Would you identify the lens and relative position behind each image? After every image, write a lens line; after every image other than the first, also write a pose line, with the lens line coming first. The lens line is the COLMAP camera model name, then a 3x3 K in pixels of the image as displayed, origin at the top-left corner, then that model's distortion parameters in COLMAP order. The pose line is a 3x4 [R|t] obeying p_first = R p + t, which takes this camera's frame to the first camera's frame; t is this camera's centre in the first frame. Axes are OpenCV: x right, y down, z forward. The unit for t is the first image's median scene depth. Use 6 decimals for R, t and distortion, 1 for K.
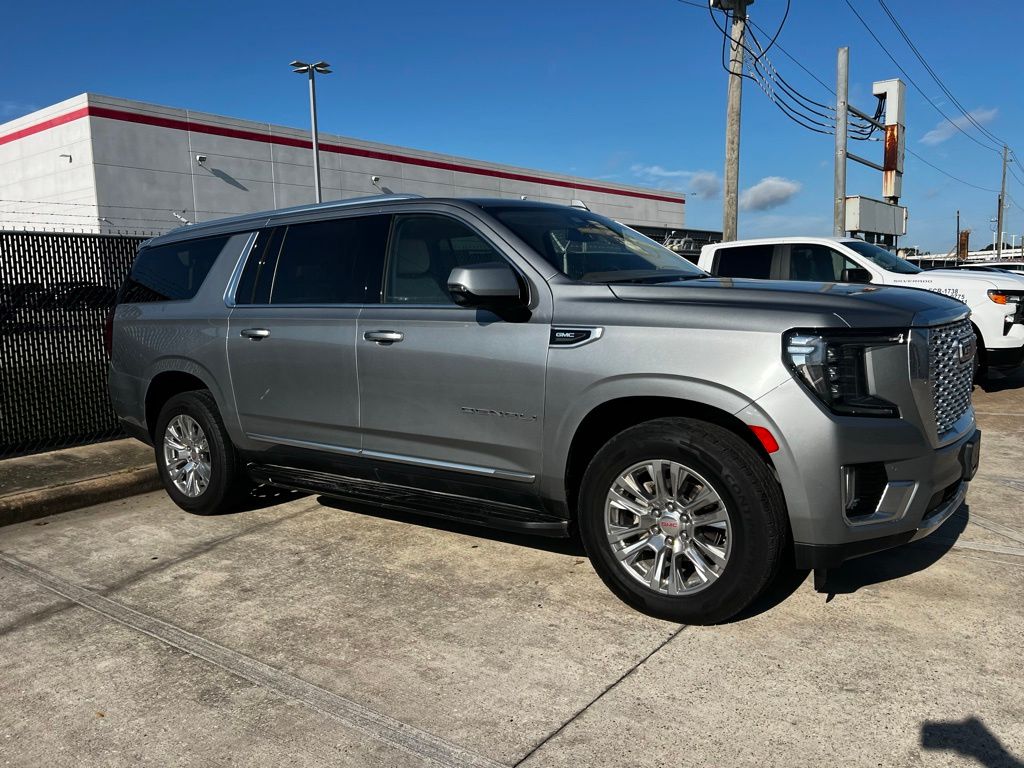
lens RADIAL K [[728.3, 0, 514.5], [0, 728.3, 345.2], [0, 0, 1]] dist [0.037697, -0.032477]
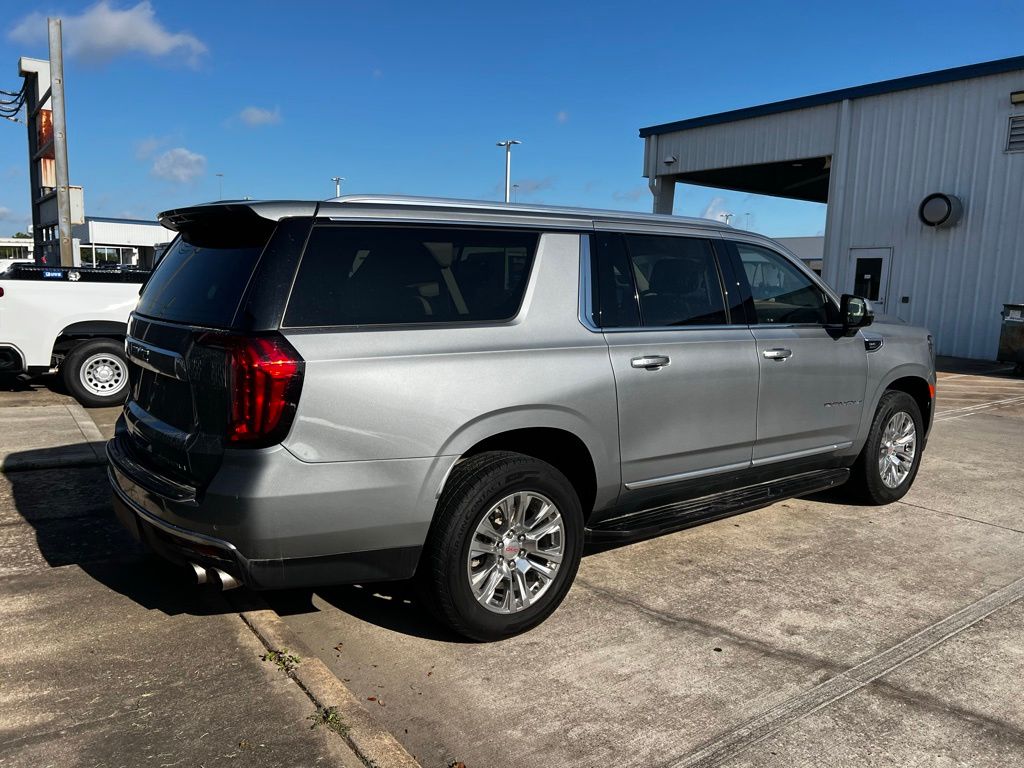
lens RADIAL K [[749.3, 0, 499.2], [0, 749.3, 383.3], [0, 0, 1]] dist [0.058648, -0.045109]
pose [[0.314495, -0.089125, 0.945066, -1.470036], [0.042228, 0.995911, 0.079867, -0.080010], [-0.948319, 0.014791, 0.316973, 1.077369]]
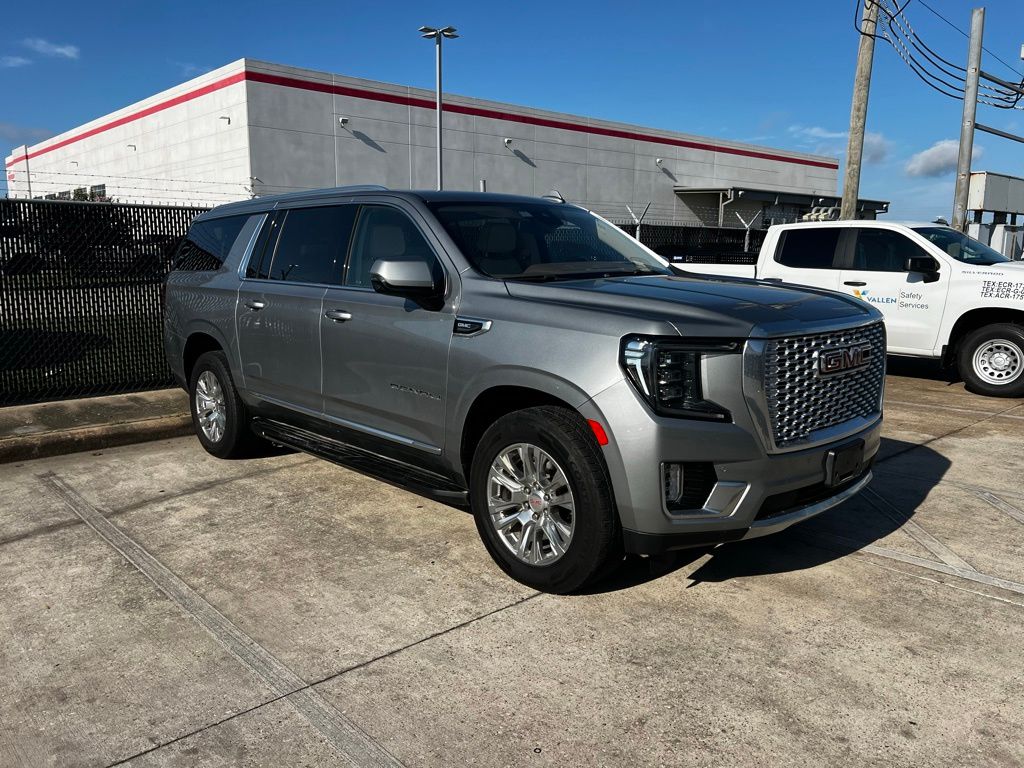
lens RADIAL K [[728.3, 0, 514.5], [0, 728.3, 345.2], [0, 0, 1]] dist [0.037697, -0.032477]
pose [[0.983828, 0.056272, -0.170049, 0.291384], [-0.047891, 0.997446, 0.052993, -0.040202], [0.172597, -0.043993, 0.984010, -0.067455]]
